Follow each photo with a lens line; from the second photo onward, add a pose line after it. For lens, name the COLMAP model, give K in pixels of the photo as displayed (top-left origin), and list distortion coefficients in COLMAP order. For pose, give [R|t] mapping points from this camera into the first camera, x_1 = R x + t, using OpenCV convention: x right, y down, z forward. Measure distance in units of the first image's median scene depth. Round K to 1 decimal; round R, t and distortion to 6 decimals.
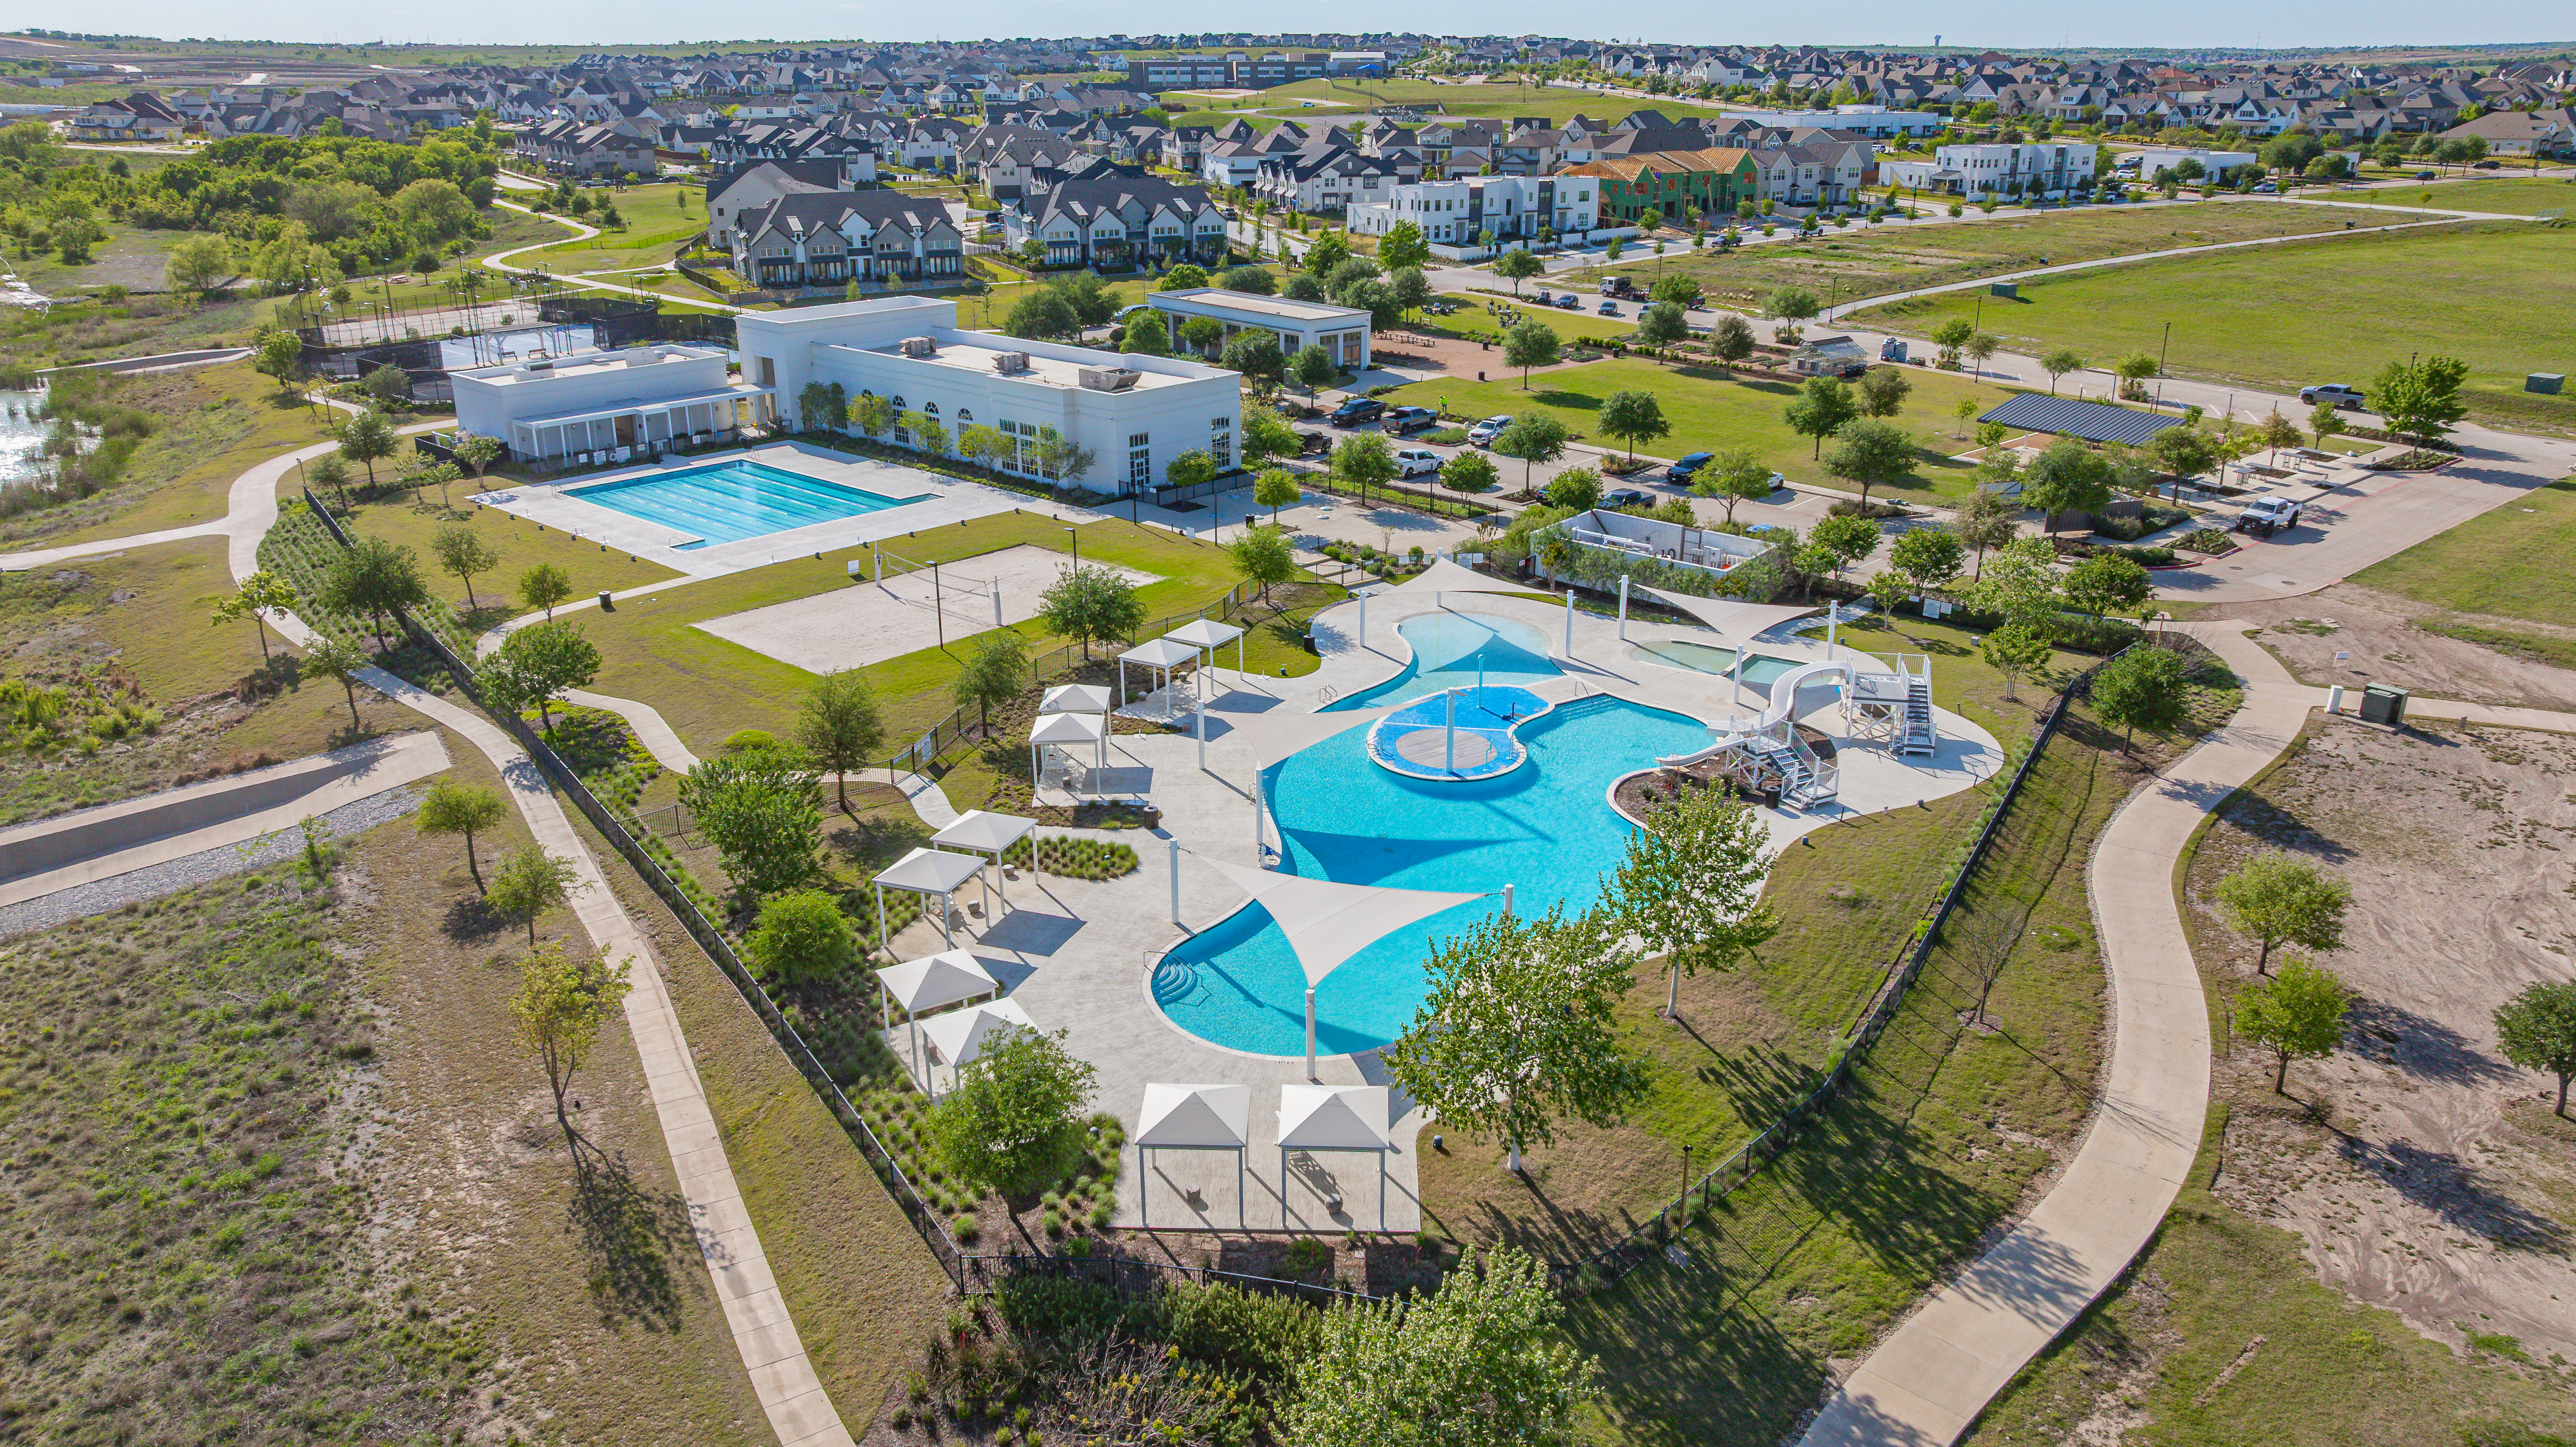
lens RADIAL K [[1827.2, 0, 1294.7], [0, 1827.2, 713.3], [0, 0, 1]] dist [-0.031504, 0.030988]
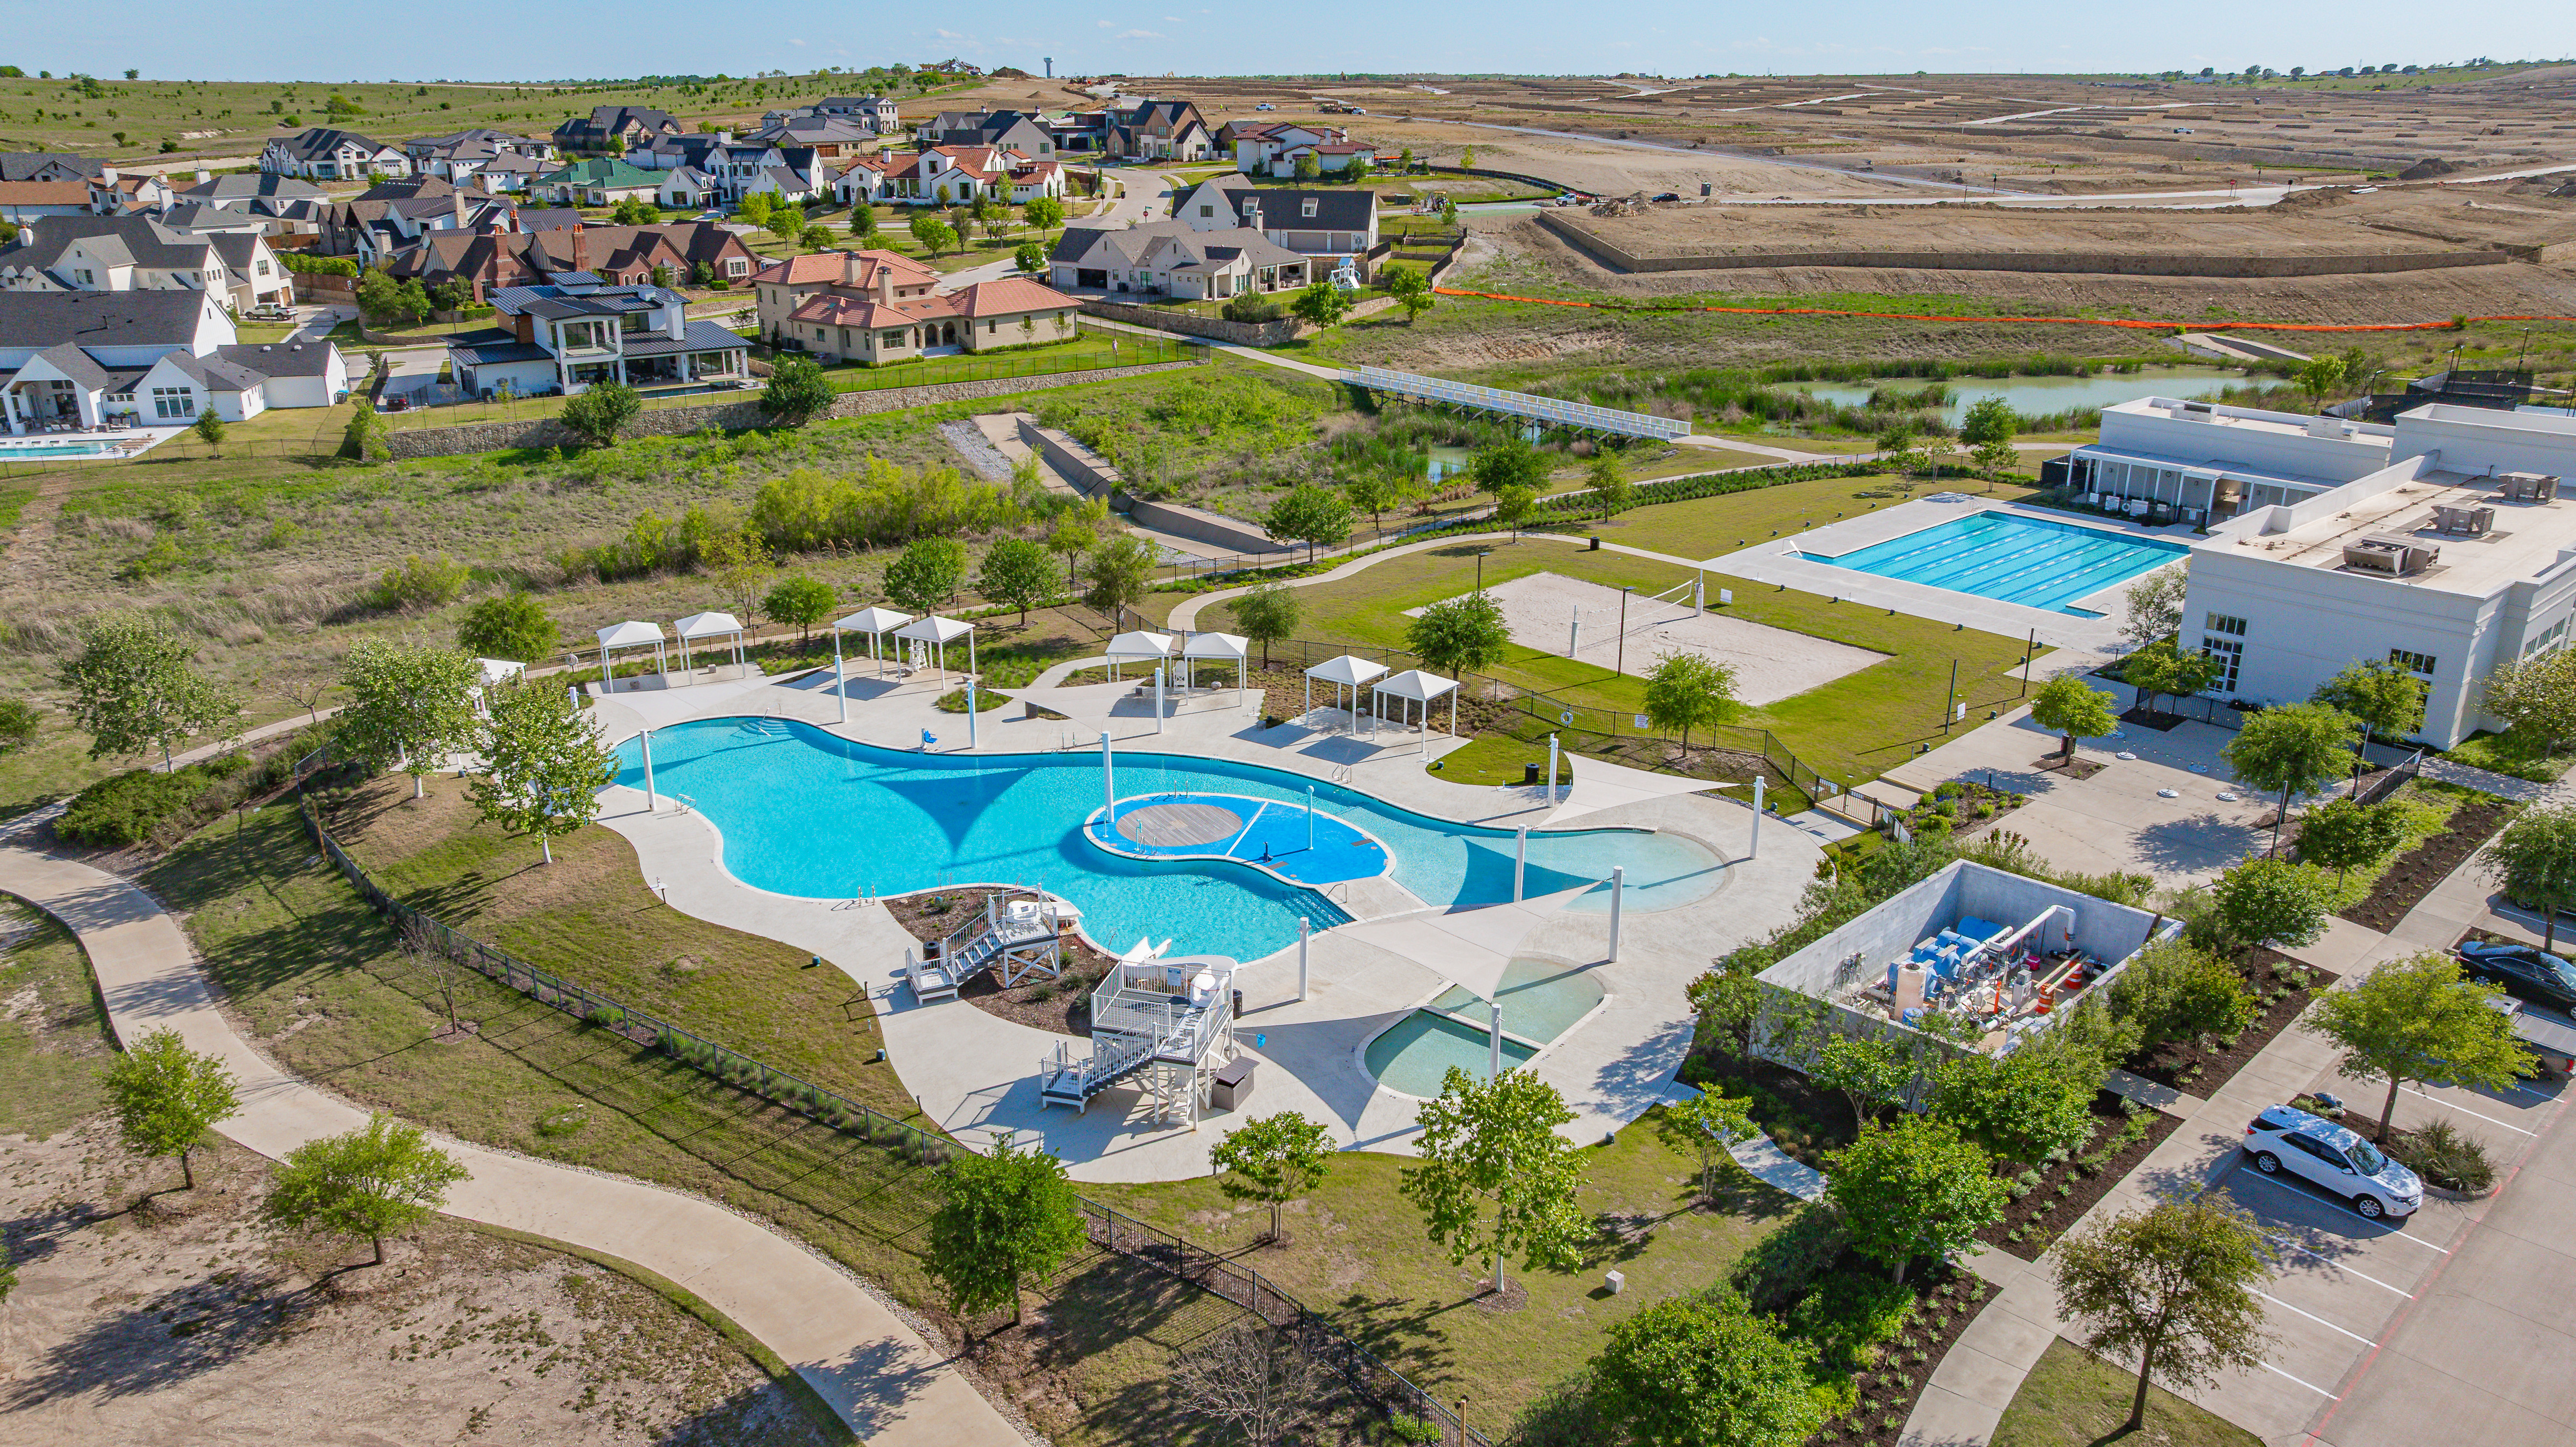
lens RADIAL K [[1827.2, 0, 1294.7], [0, 1827.2, 713.3], [0, 0, 1]] dist [-0.031504, 0.030988]
pose [[-0.078831, 0.328154, -0.941329, 0.294238], [-0.341665, 0.878183, 0.334754, -0.113419], [0.936510, 0.348008, 0.042891, 0.322495]]
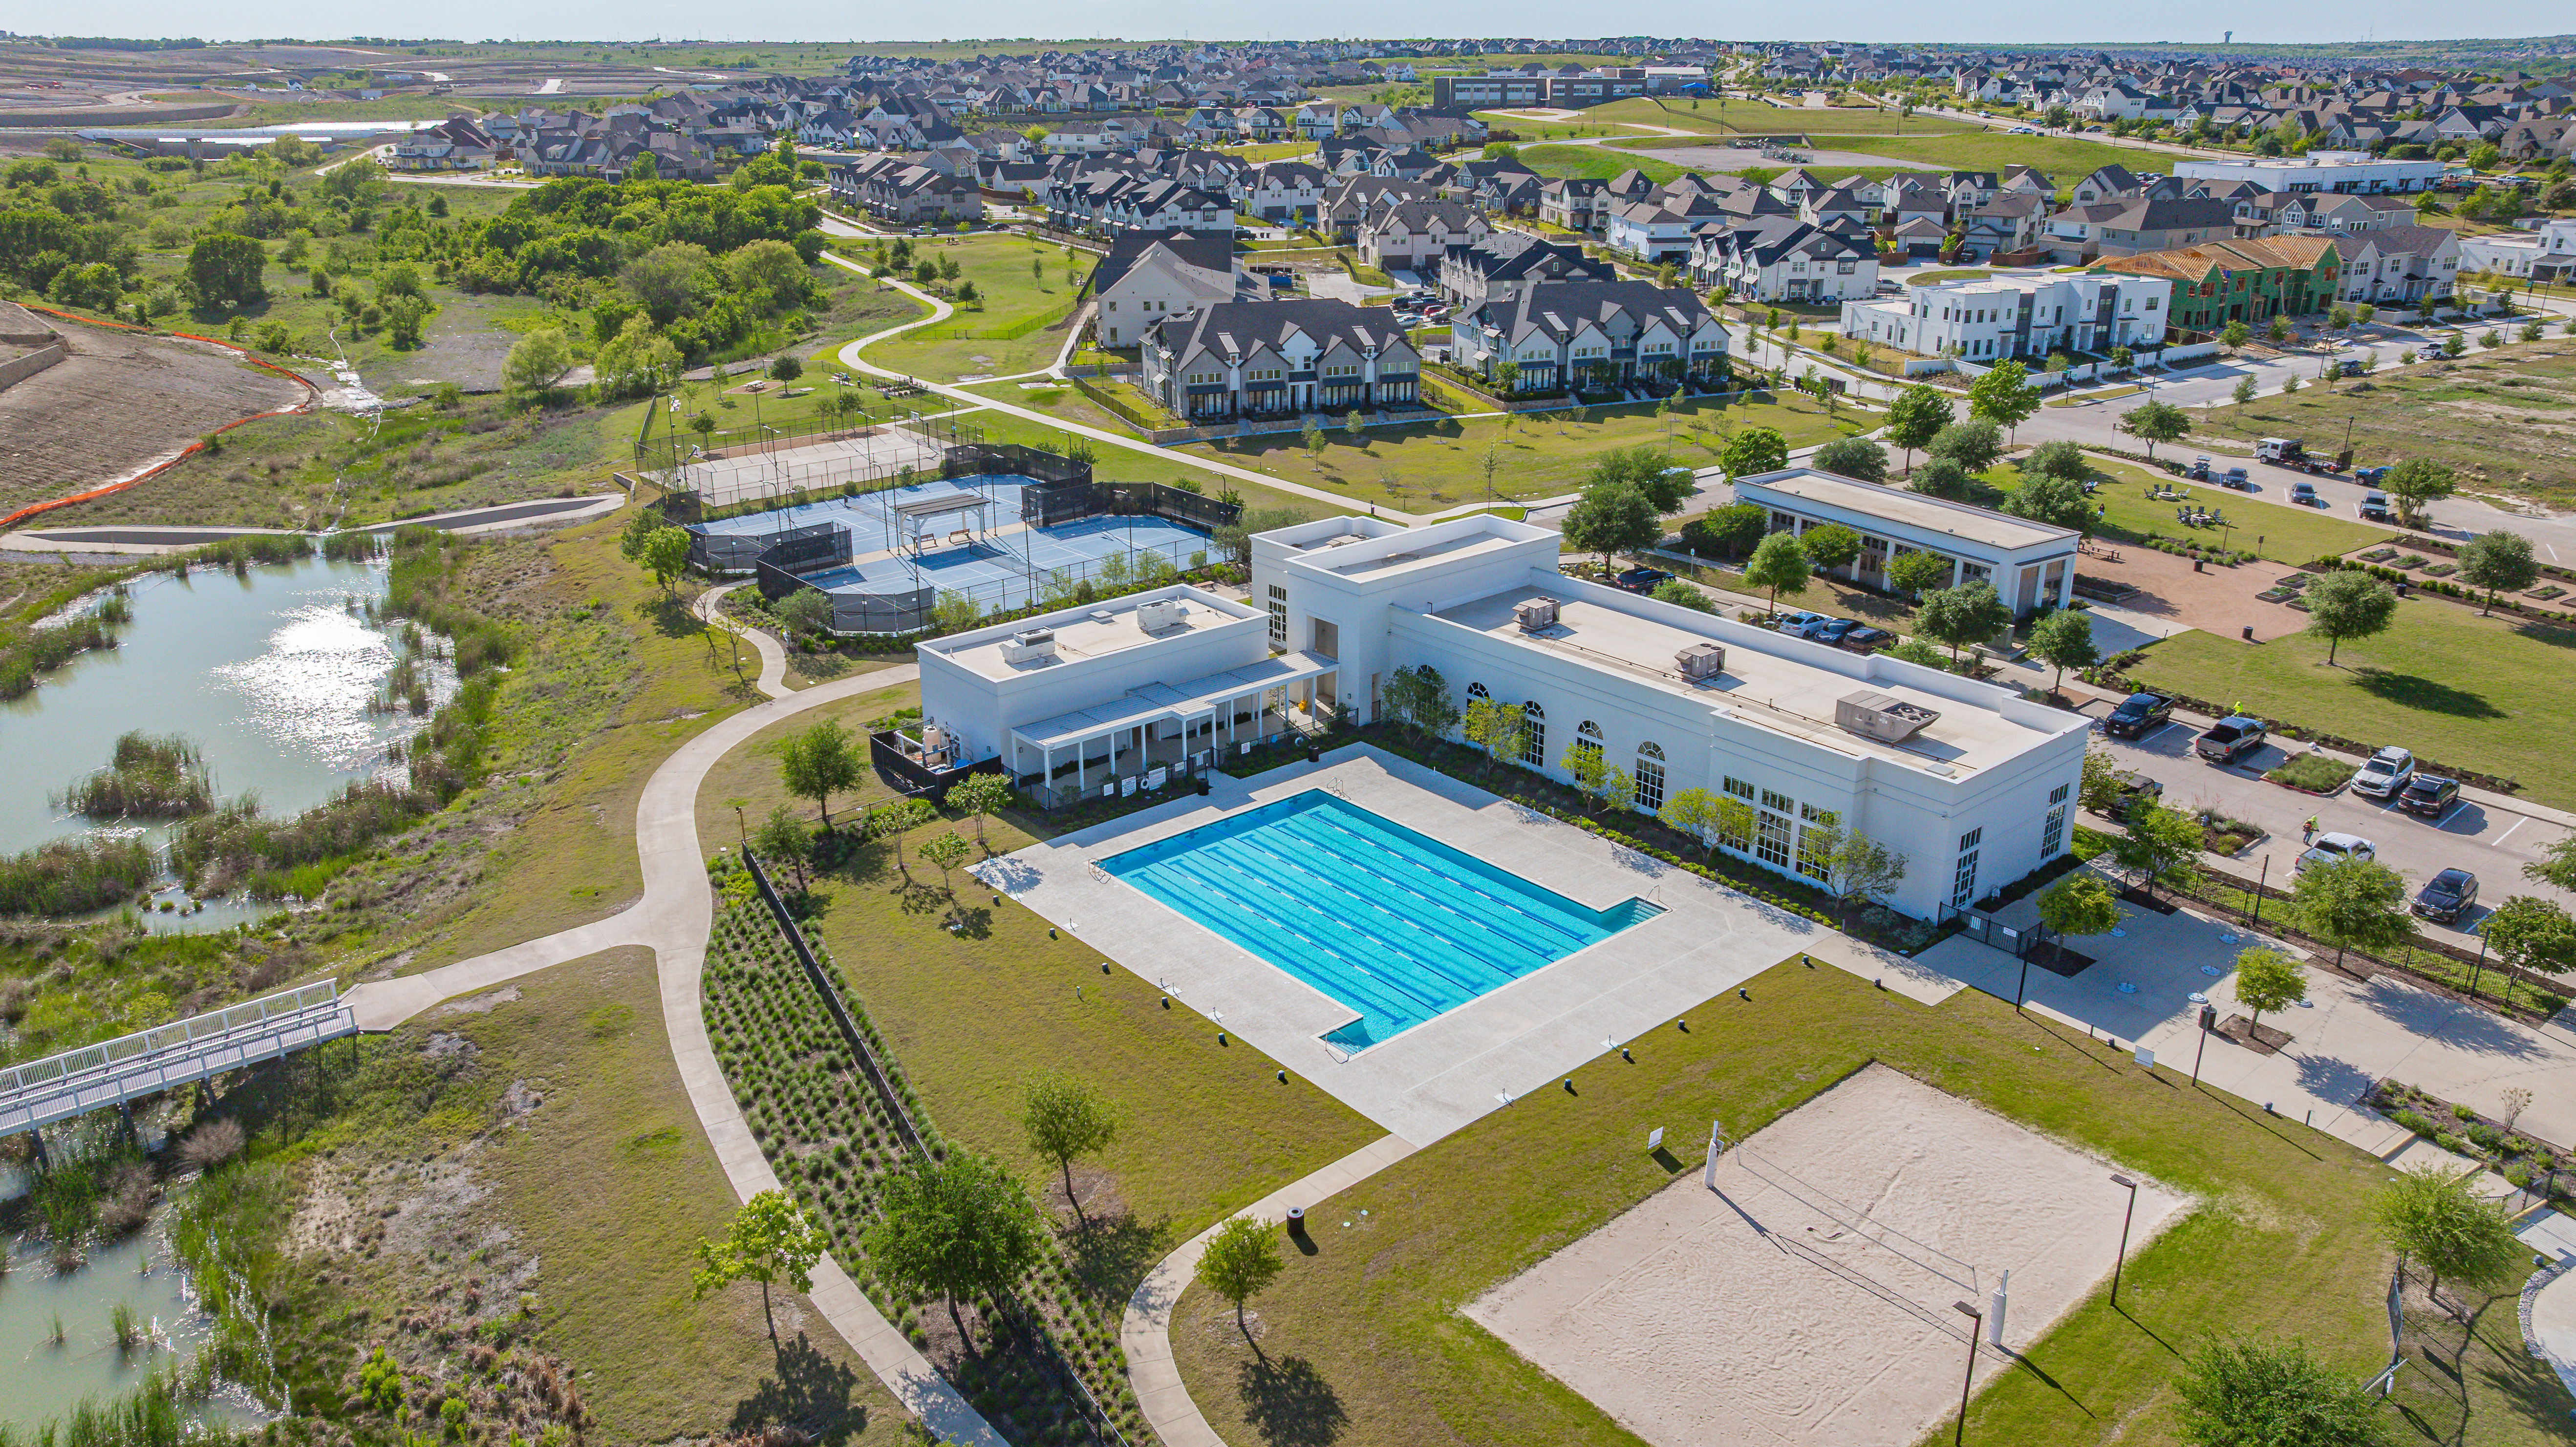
lens RADIAL K [[1819.2, 0, 1288.0], [0, 1819.2, 723.5], [0, 0, 1]] dist [-0.012133, -0.009706]
pose [[0.992278, 0.043592, -0.116122, -0.126156], [-0.042490, 0.999025, 0.011948, -0.093526], [0.116530, -0.006921, 0.993163, 0.158466]]
